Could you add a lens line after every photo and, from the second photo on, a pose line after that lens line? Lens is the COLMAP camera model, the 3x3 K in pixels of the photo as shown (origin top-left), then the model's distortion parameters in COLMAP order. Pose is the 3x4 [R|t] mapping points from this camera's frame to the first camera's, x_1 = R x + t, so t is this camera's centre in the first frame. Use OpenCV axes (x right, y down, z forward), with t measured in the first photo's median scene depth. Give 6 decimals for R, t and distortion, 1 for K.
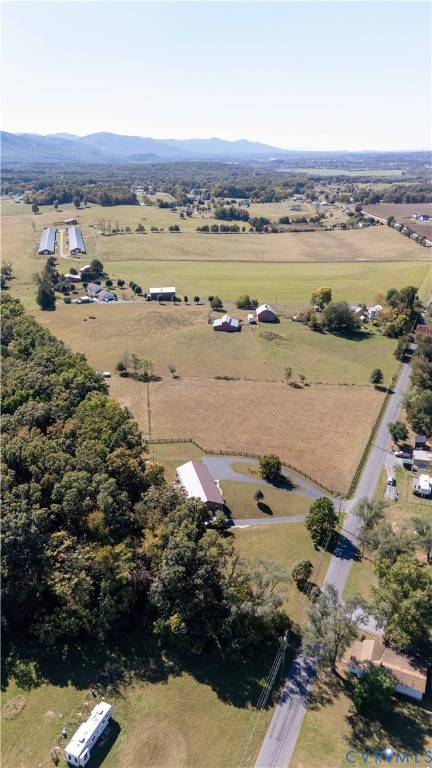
lens RADIAL K [[560.9, 0, 217.5], [0, 560.9, 380.9], [0, 0, 1]] dist [0.084907, -0.084856]
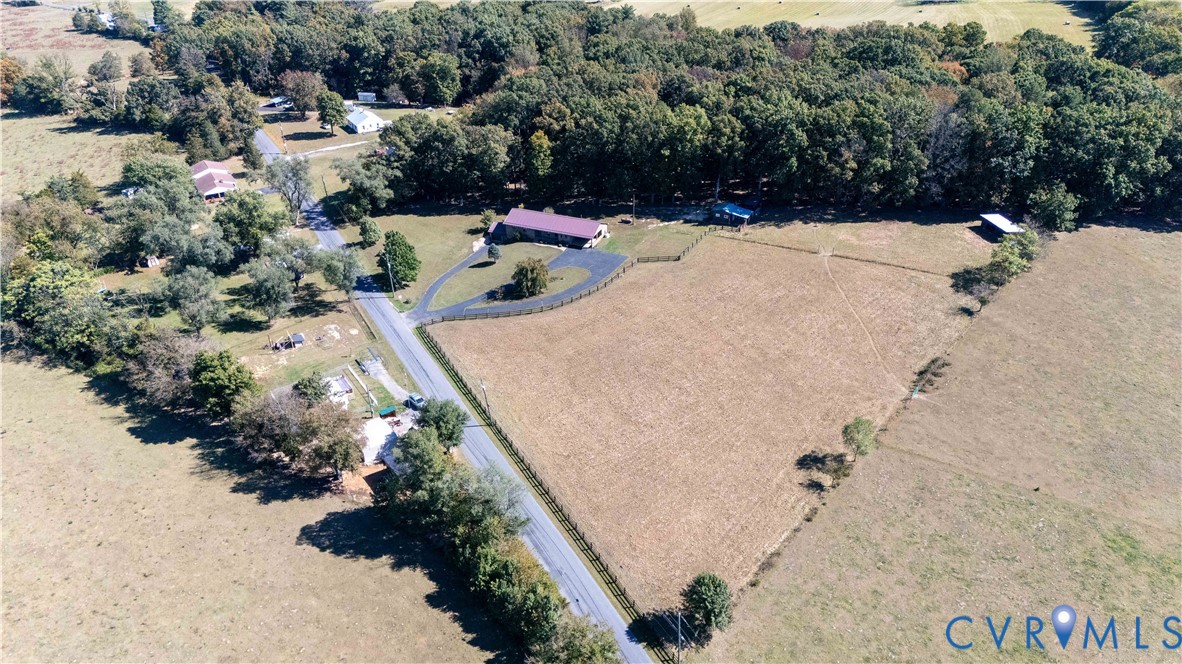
lens RADIAL K [[863.3, 0, 594.7], [0, 863.3, 337.5], [0, 0, 1]] dist [0.084907, -0.084856]
pose [[-0.612858, 0.411599, -0.674530, 0.539735], [-0.283329, 0.682406, 0.673830, -0.351786], [0.737651, 0.604076, -0.301600, 1.008077]]
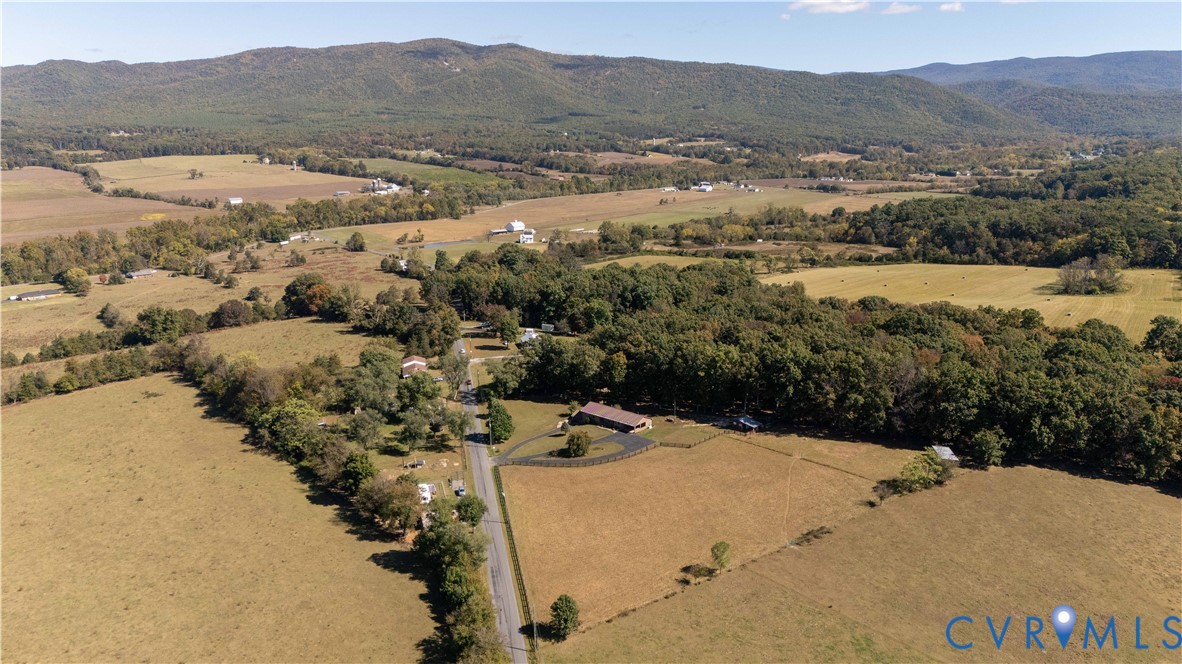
lens RADIAL K [[863.3, 0, 594.0], [0, 863.3, 341.1], [0, 0, 1]] dist [0.084907, -0.084856]
pose [[-0.821580, 0.145133, -0.551309, 0.602074], [-0.211602, 0.820337, 0.531292, -0.538335], [0.529368, 0.553158, -0.643262, 1.324564]]
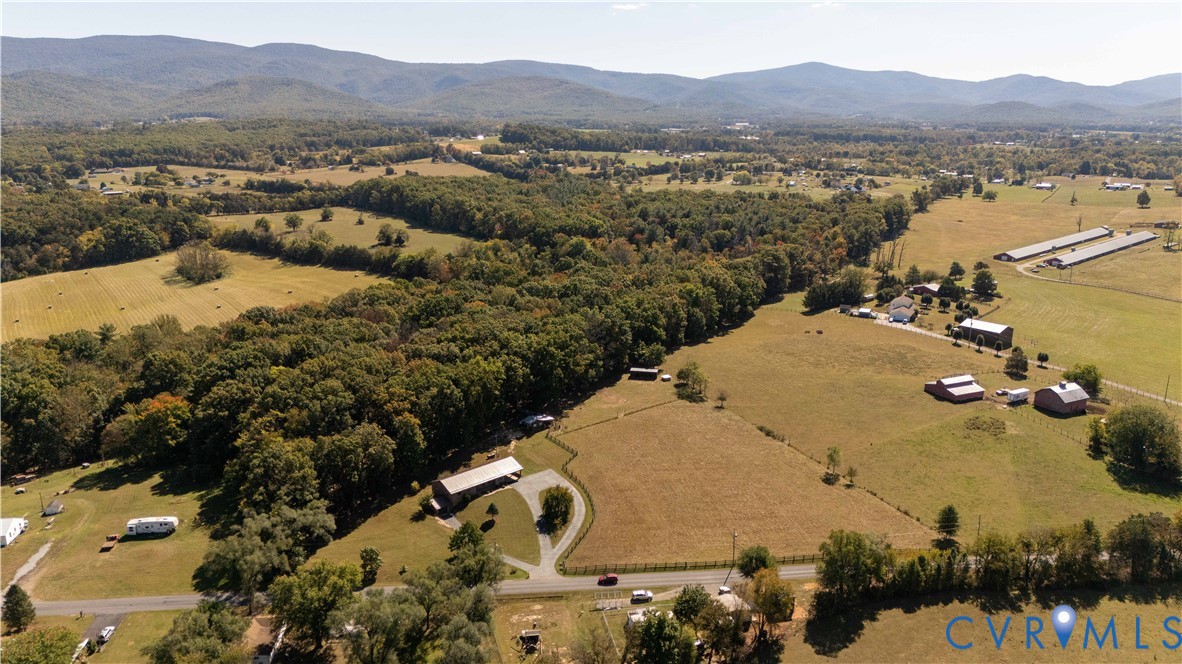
lens RADIAL K [[863.3, 0, 596.6], [0, 863.3, 338.4], [0, 0, 1]] dist [0.084907, -0.084856]
pose [[0.485128, 0.228912, -0.843949, 0.770649], [-0.333569, 0.940593, 0.063380, -0.108241], [0.808321, 0.250768, 0.532665, 0.258660]]
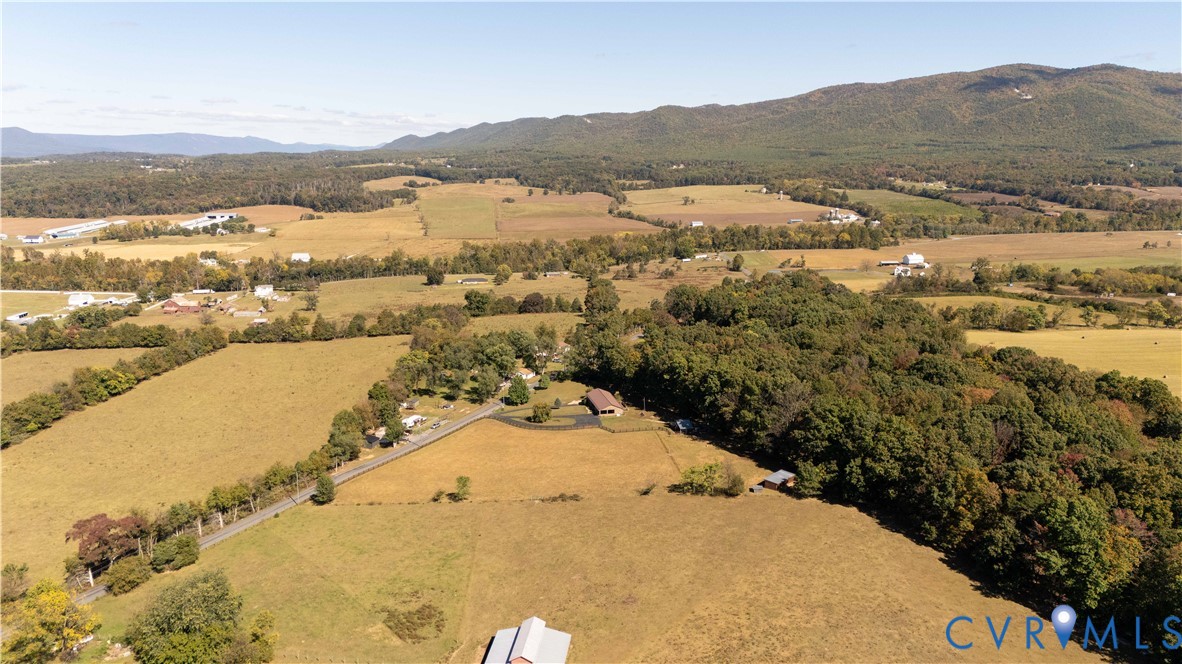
lens RADIAL K [[863.3, 0, 593.4], [0, 863.3, 341.9], [0, 0, 1]] dist [0.084907, -0.084856]
pose [[-0.999456, -0.002088, 0.032919, -0.048635], [0.016903, 0.824579, 0.565494, -0.683789], [-0.028325, 0.565743, -0.824095, 1.697000]]
